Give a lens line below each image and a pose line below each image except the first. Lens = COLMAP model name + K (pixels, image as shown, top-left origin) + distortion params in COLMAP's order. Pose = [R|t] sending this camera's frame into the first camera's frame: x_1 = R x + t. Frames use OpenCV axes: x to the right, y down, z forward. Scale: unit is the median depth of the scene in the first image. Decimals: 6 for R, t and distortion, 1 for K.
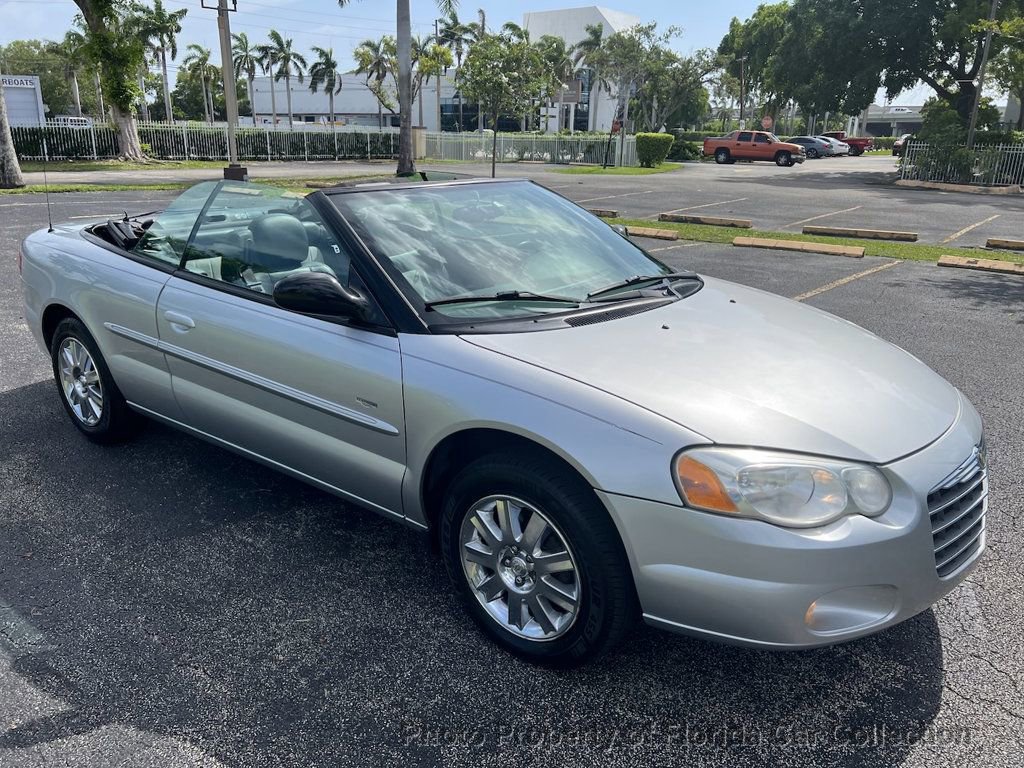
lens RADIAL K [[784.8, 0, 512.0], [0, 784.8, 384.0], [0, 0, 1]] dist [0.065636, -0.077418]
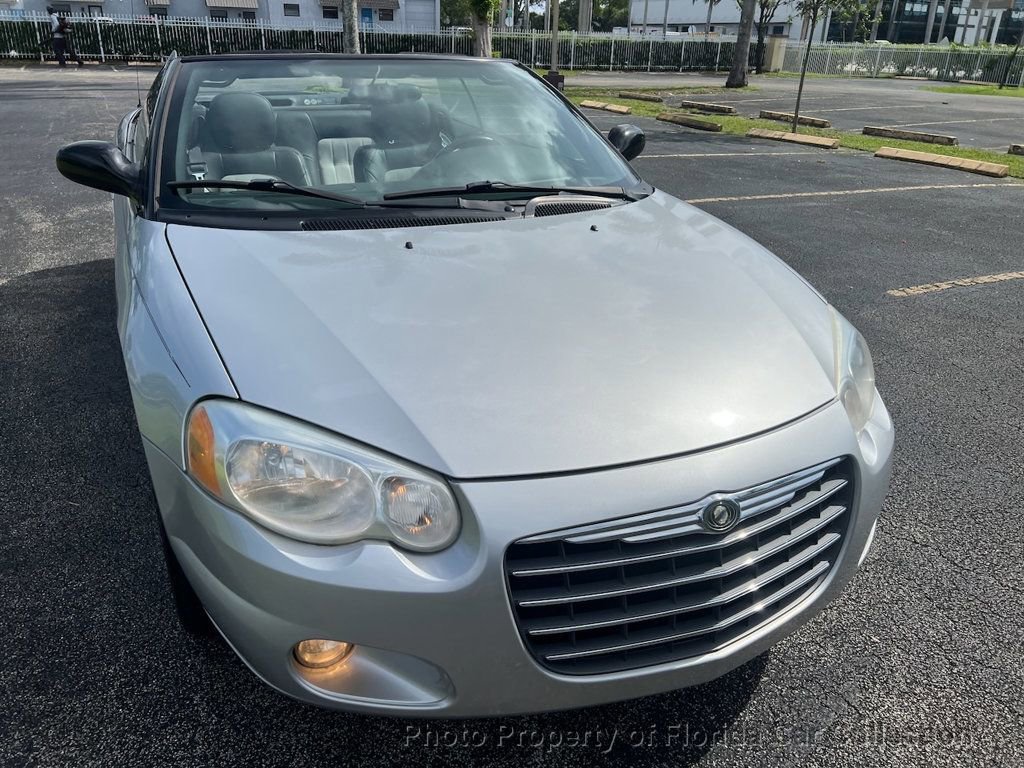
lens RADIAL K [[784.8, 0, 512.0], [0, 784.8, 384.0], [0, 0, 1]] dist [0.065636, -0.077418]
pose [[0.897504, 0.182973, -0.401256, 0.051353], [-0.144099, 0.981599, 0.125298, -0.004306], [0.416799, -0.054635, 0.907355, 0.030153]]
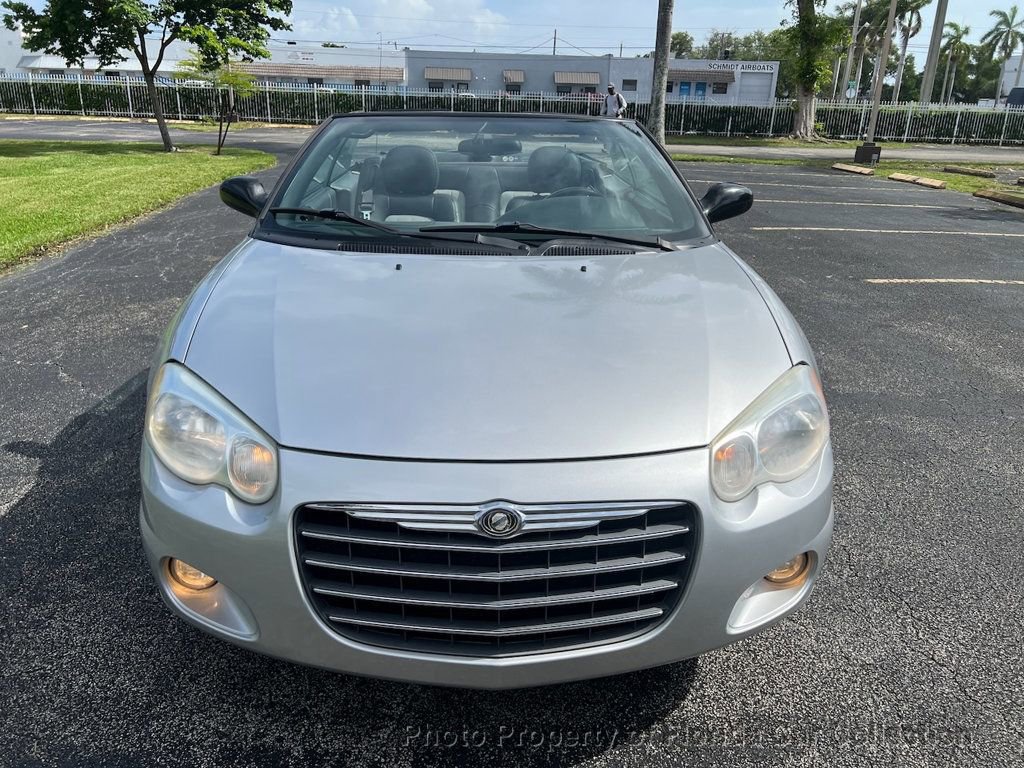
lens RADIAL K [[784.8, 0, 512.0], [0, 784.8, 384.0], [0, 0, 1]] dist [0.065636, -0.077418]
pose [[0.655113, 0.256163, -0.710779, 0.078117], [-0.244589, 0.962013, 0.121274, -0.007099], [0.714845, 0.094401, 0.692882, 0.042558]]
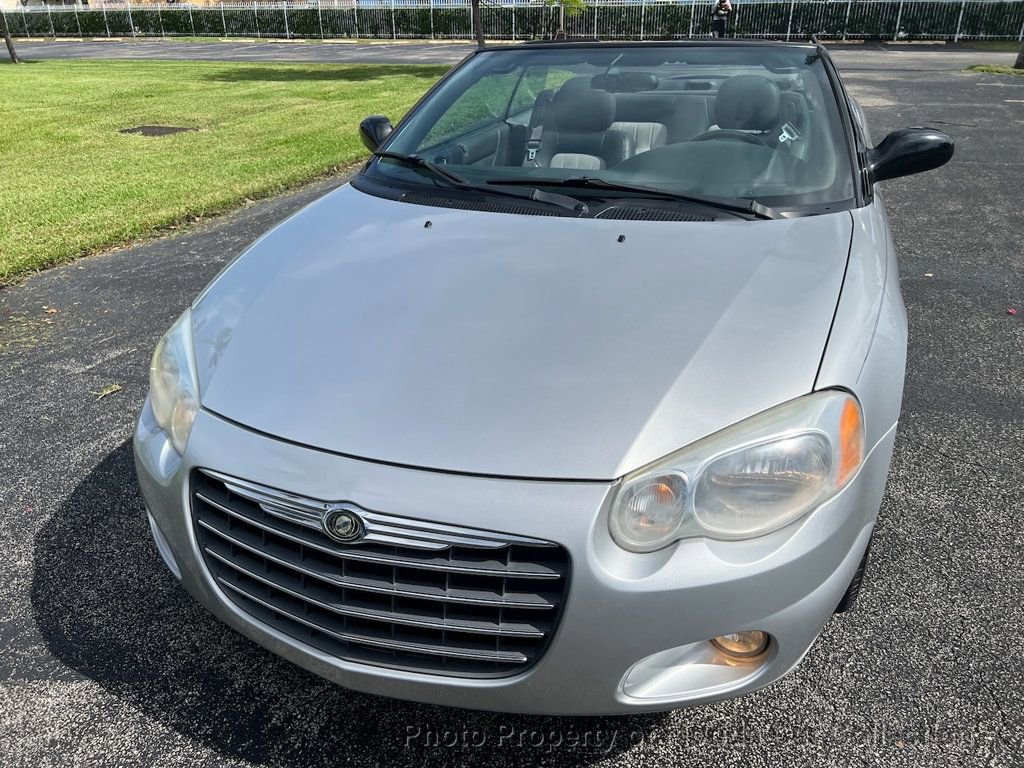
lens RADIAL K [[789.6, 0, 498.9], [0, 789.6, 381.1], [0, 0, 1]] dist [0.018114, -0.001946]
pose [[0.289347, 0.389058, -0.874592, 0.084500], [-0.271407, 0.909525, 0.314807, -0.017175], [0.917942, 0.146282, 0.368761, 0.066718]]
